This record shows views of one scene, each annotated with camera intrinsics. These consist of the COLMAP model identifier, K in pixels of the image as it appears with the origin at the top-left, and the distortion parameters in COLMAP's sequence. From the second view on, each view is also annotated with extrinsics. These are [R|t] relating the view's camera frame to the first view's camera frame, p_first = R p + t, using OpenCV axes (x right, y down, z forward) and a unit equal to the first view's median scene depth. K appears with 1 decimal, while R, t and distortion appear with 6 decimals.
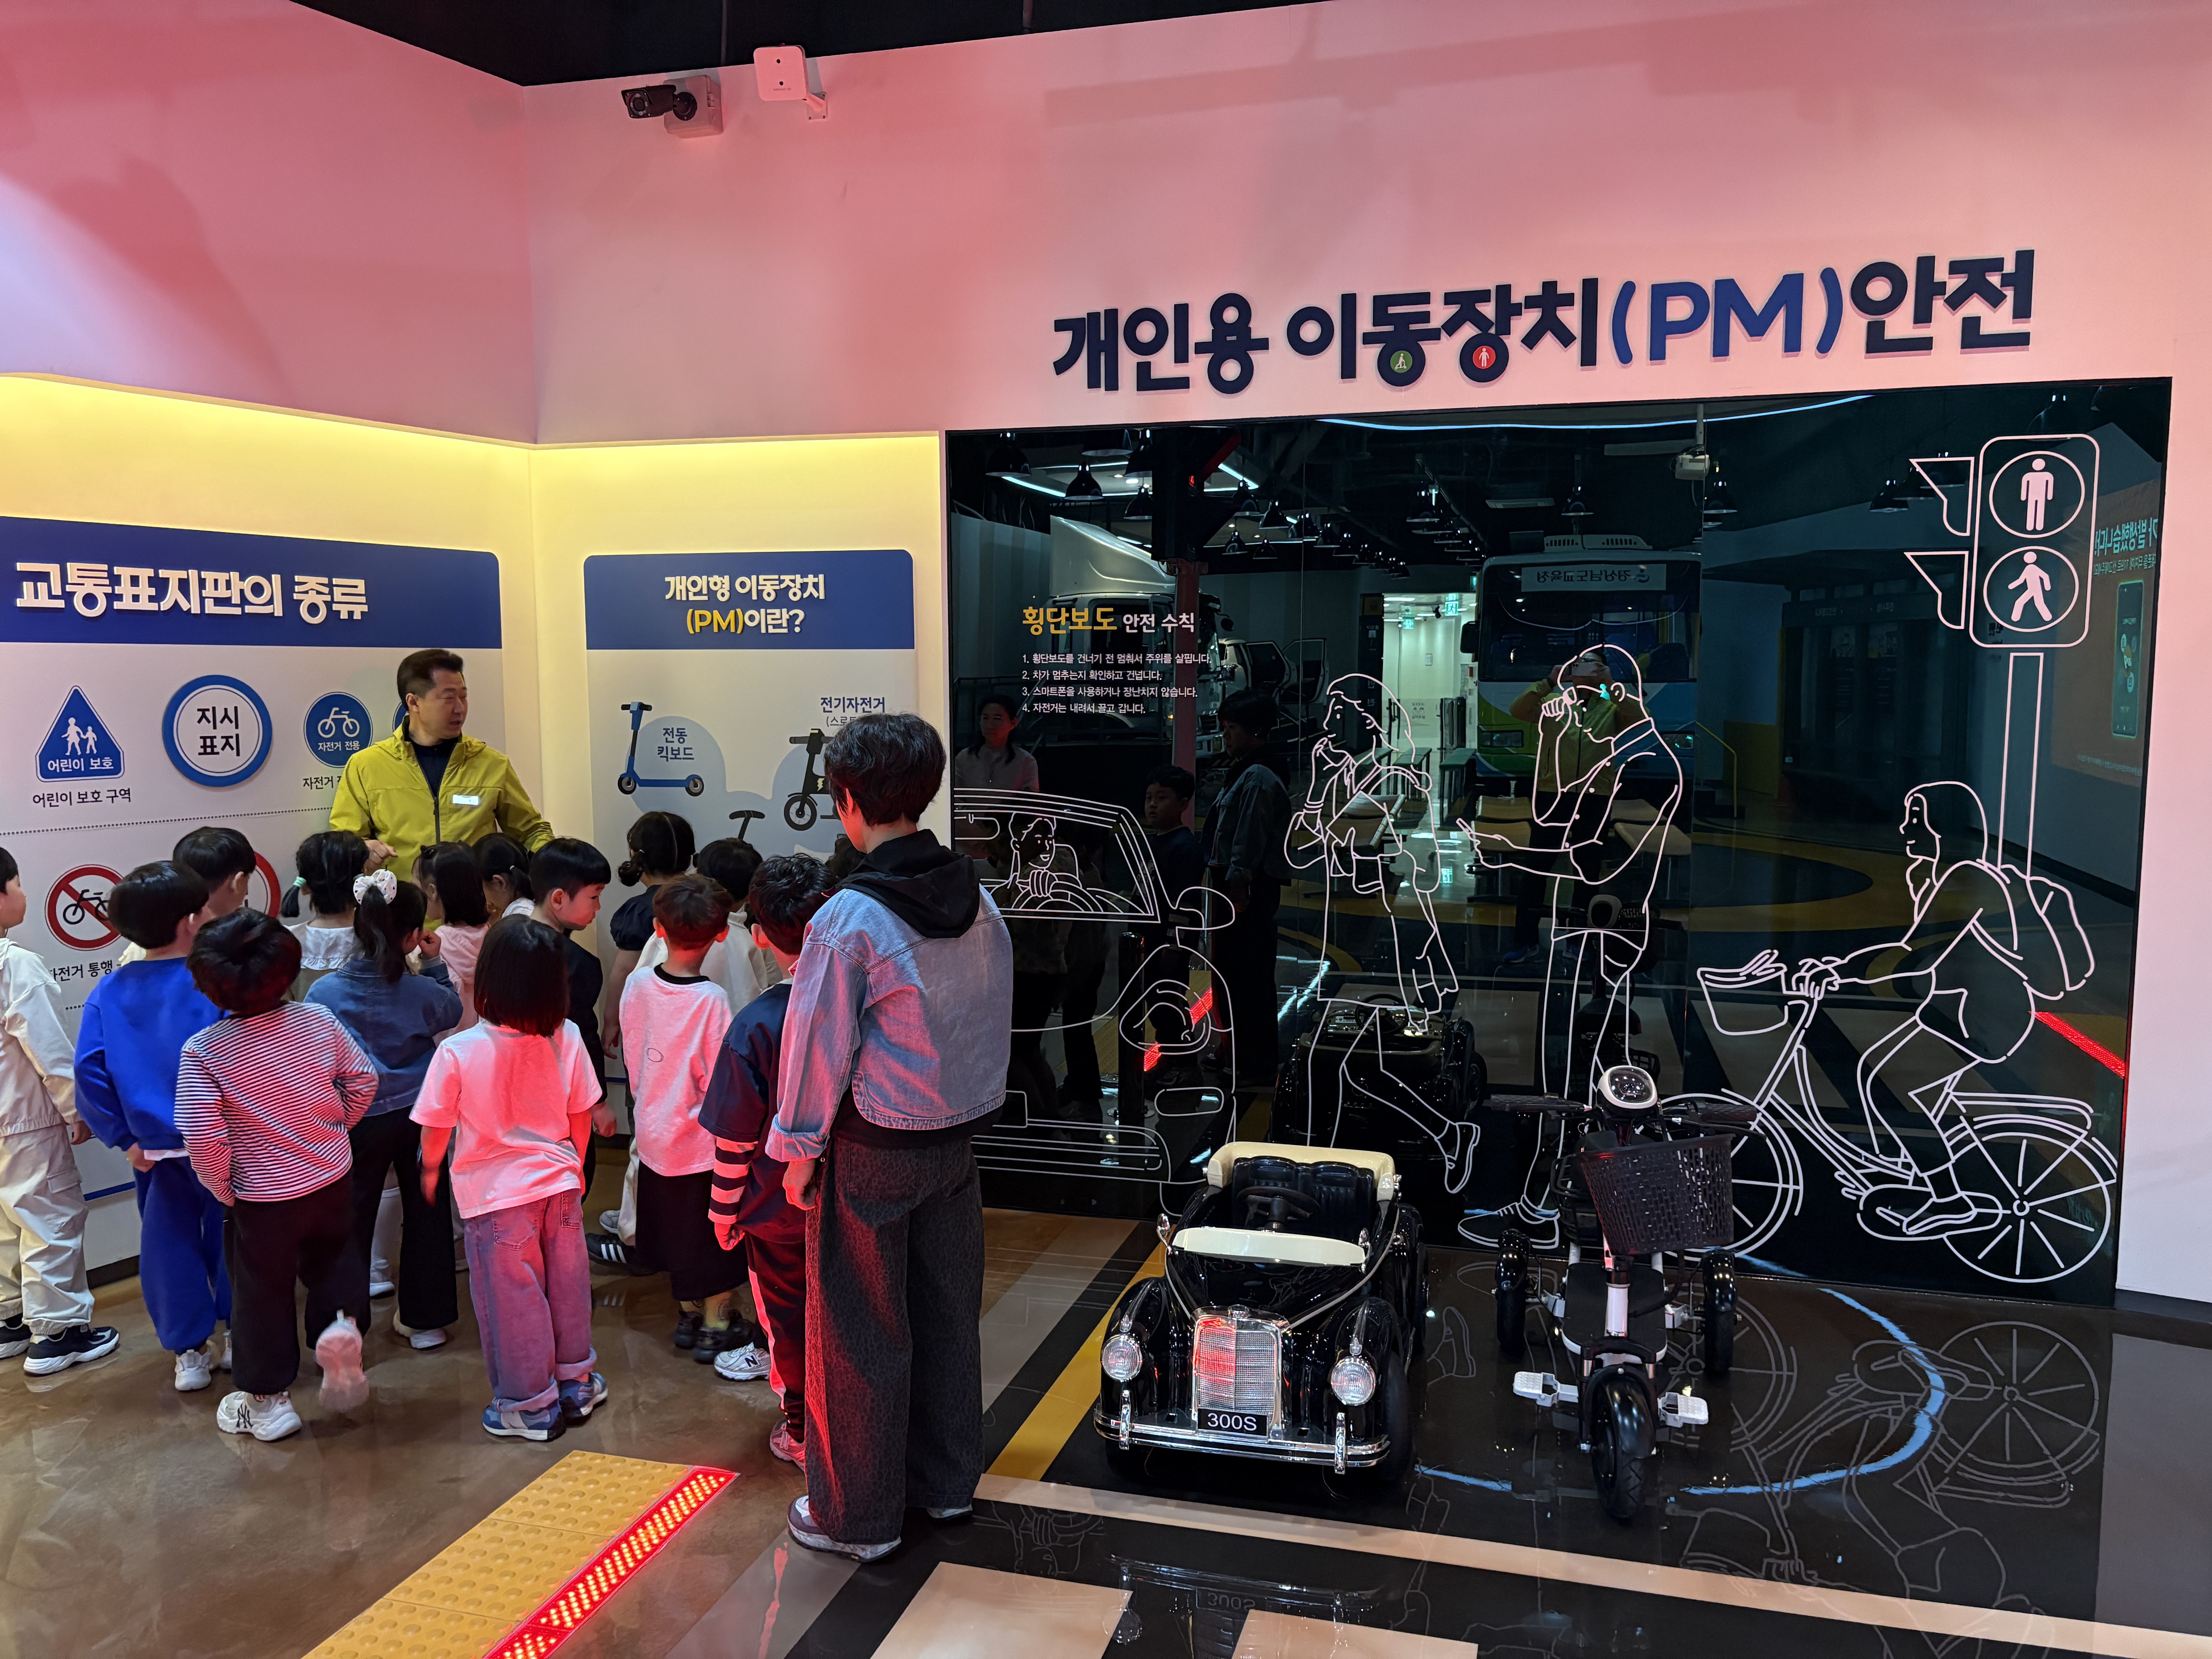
lens RADIAL K [[1682.3, 0, 1100.4], [0, 1682.3, 827.2], [0, 0, 1]] dist [0.029273, -0.025066]
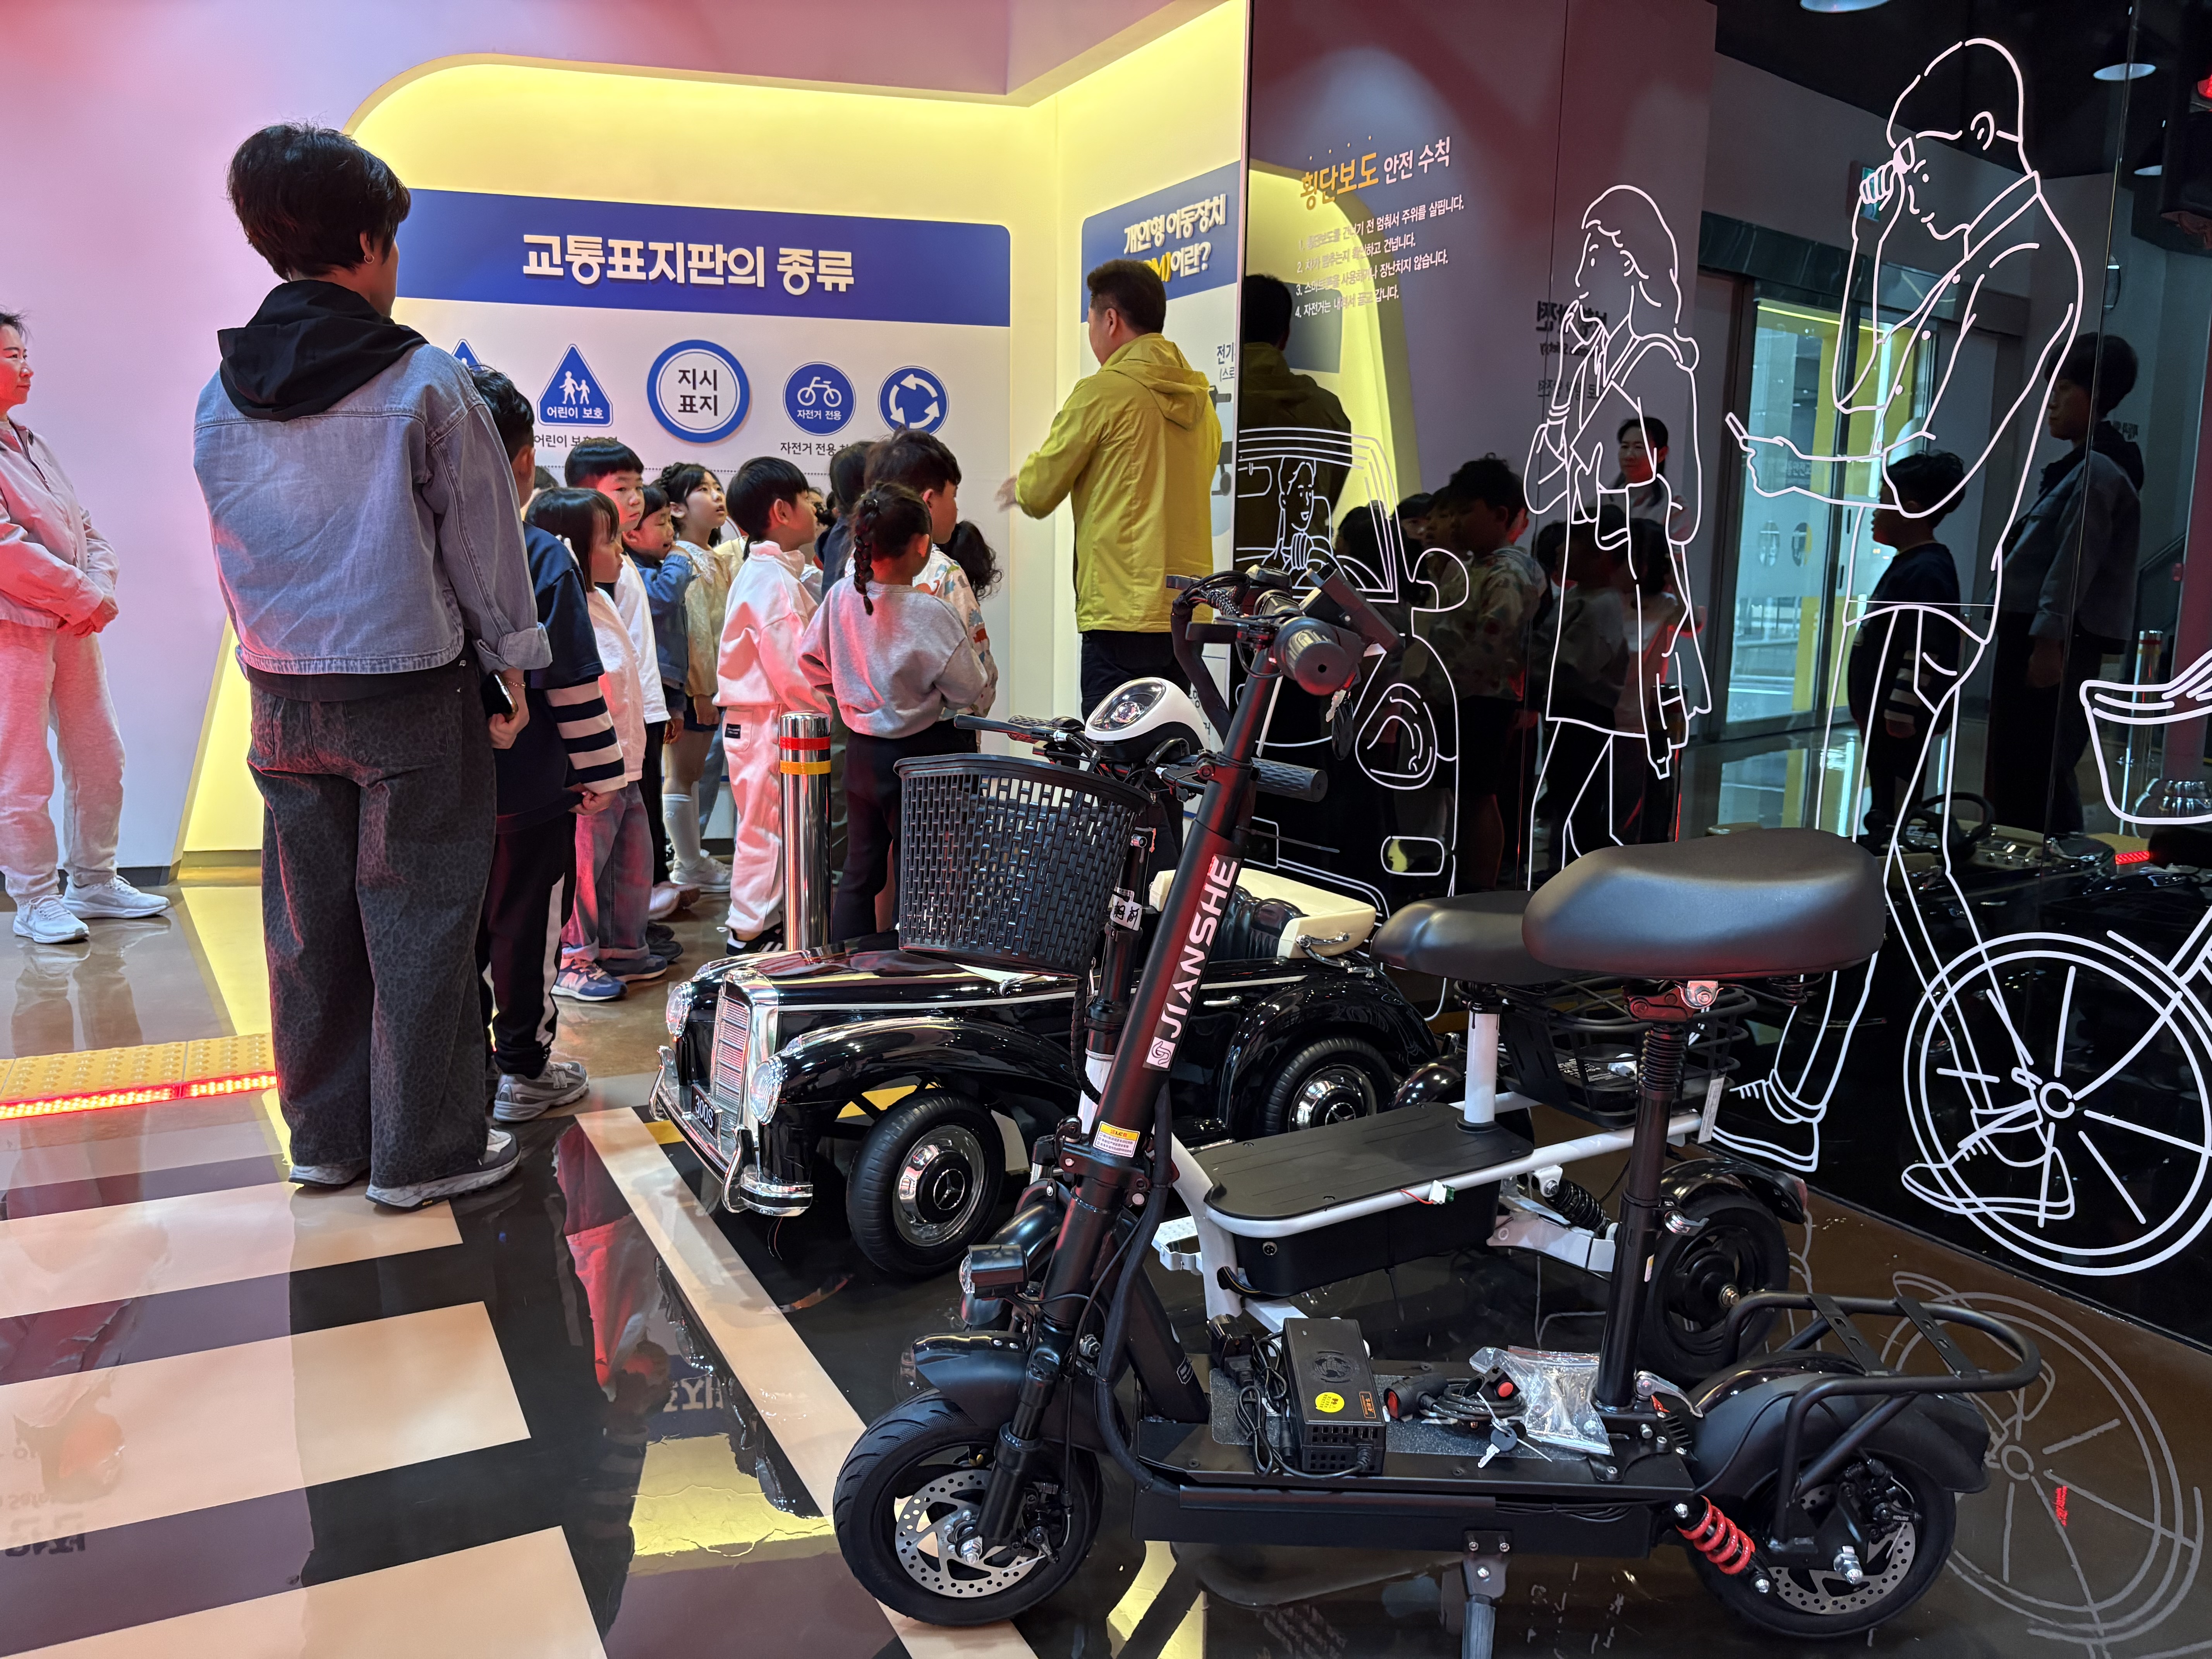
lens RADIAL K [[1682.3, 0, 1096.5], [0, 1682.3, 843.3], [0, 0, 1]] dist [0.029273, -0.025066]
pose [[0.671849, 0.134958, -0.728290, 0.513629], [-0.085337, 0.990816, 0.104883, 0.100410], [0.735756, -0.008316, 0.677195, 0.438254]]
